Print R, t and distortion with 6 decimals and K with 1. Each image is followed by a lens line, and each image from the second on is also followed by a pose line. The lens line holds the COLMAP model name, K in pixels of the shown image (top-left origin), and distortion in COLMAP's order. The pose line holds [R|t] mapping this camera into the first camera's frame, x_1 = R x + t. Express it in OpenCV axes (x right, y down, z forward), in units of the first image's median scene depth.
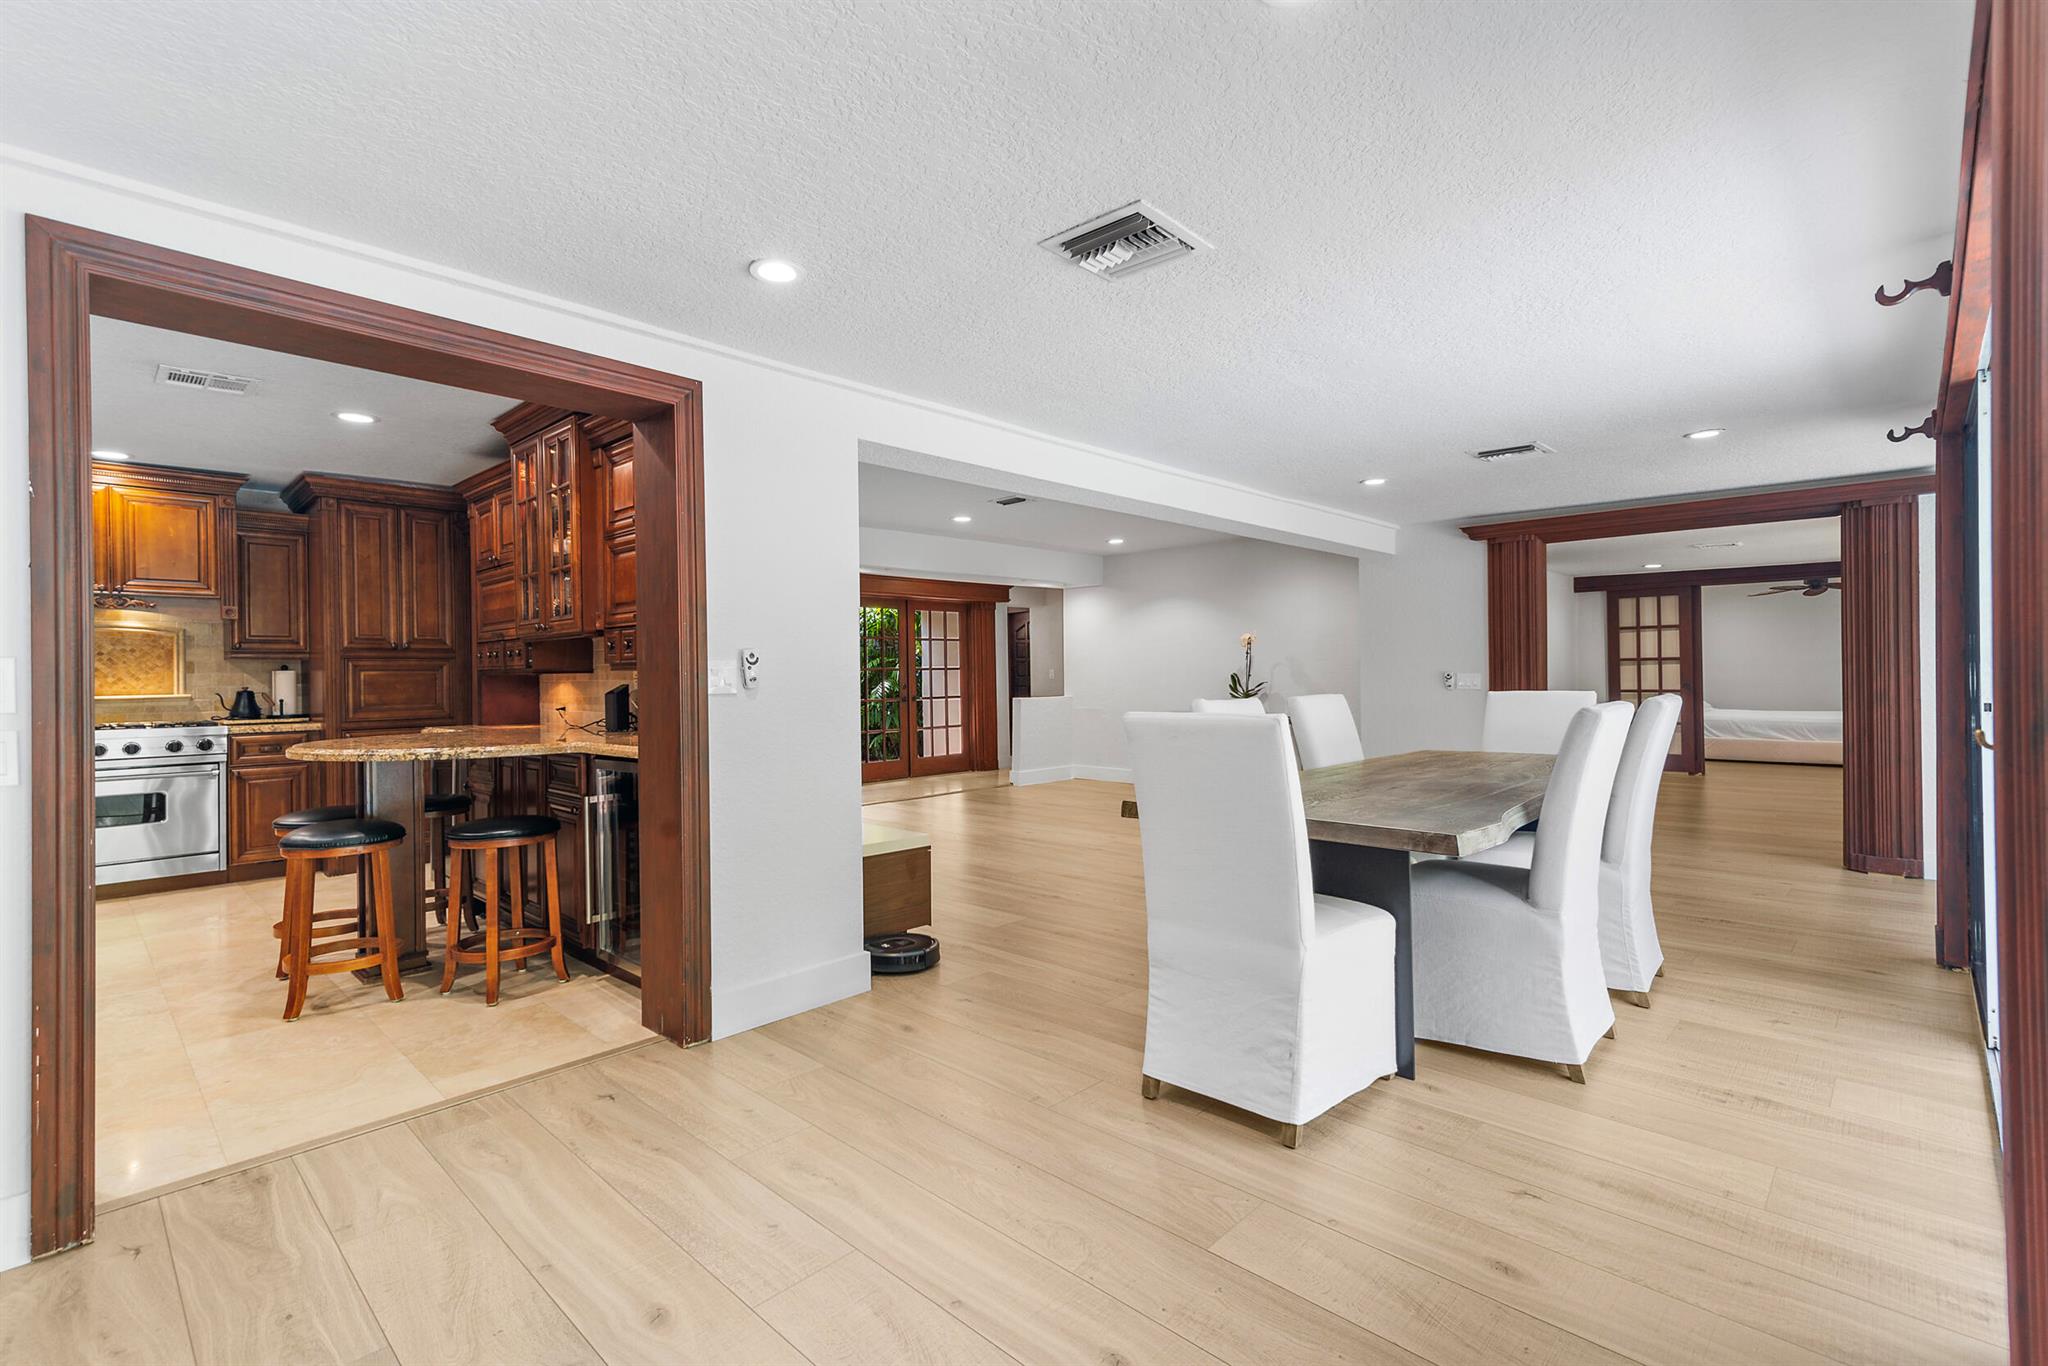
lens RADIAL K [[941.4, 0, 1018.0], [0, 941.4, 677.0], [0, 0, 1]] dist [0.018221, -0.000853]
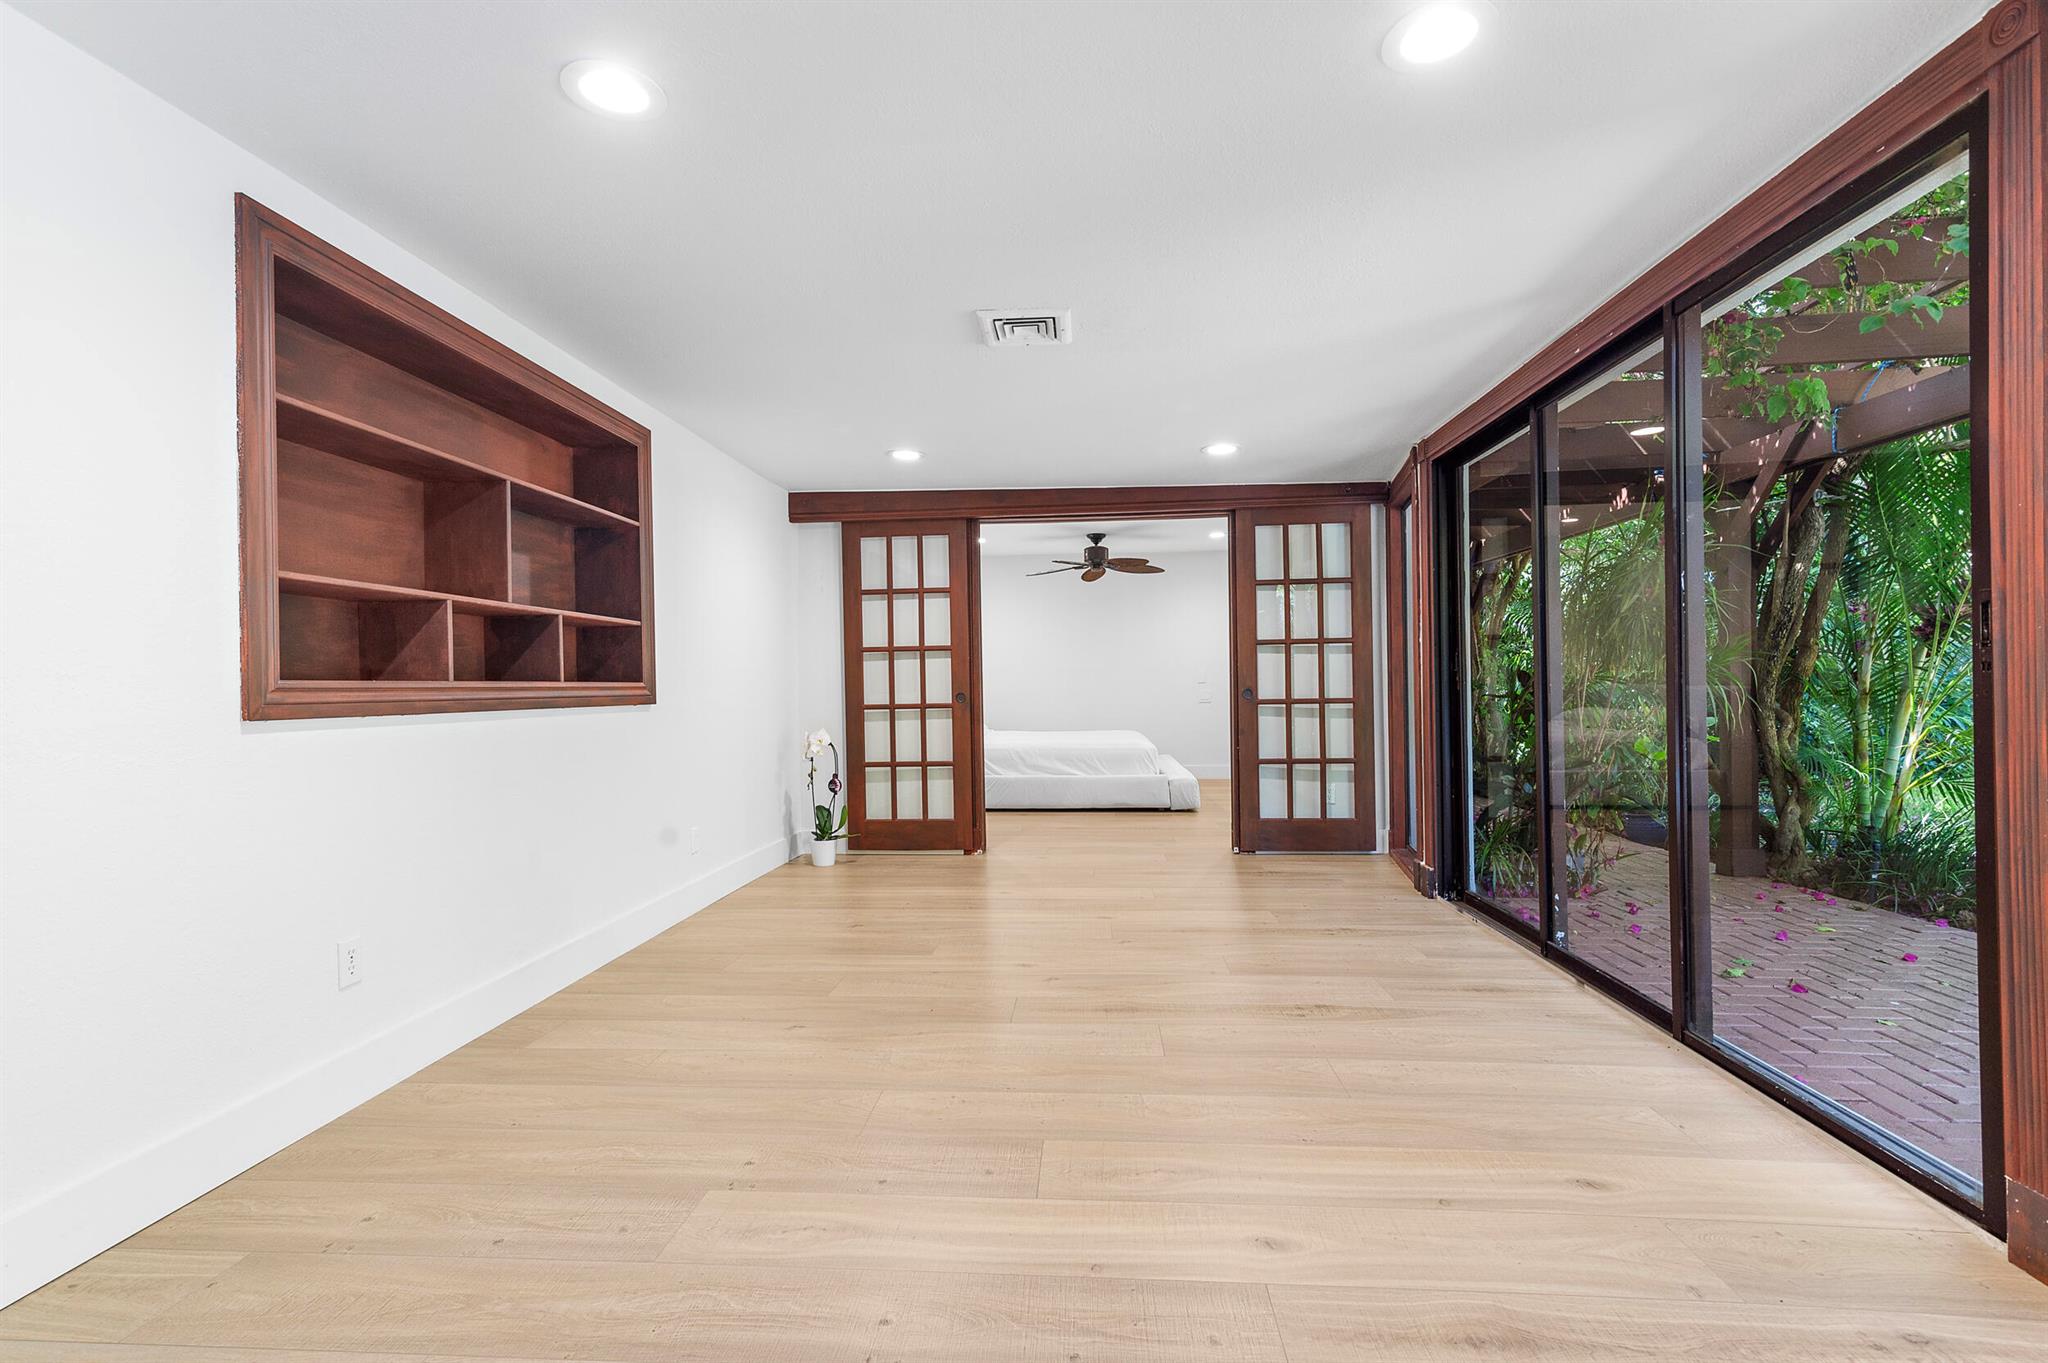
lens RADIAL K [[941.4, 0, 1021.1], [0, 941.4, 690.8], [0, 0, 1]] dist [0.018221, -0.000853]
pose [[0.784367, 0.008154, 0.620243, 0.373521], [-0.001705, 0.999938, -0.010990, 0.011544], [-0.620294, 0.007563, 0.784333, 0.522300]]
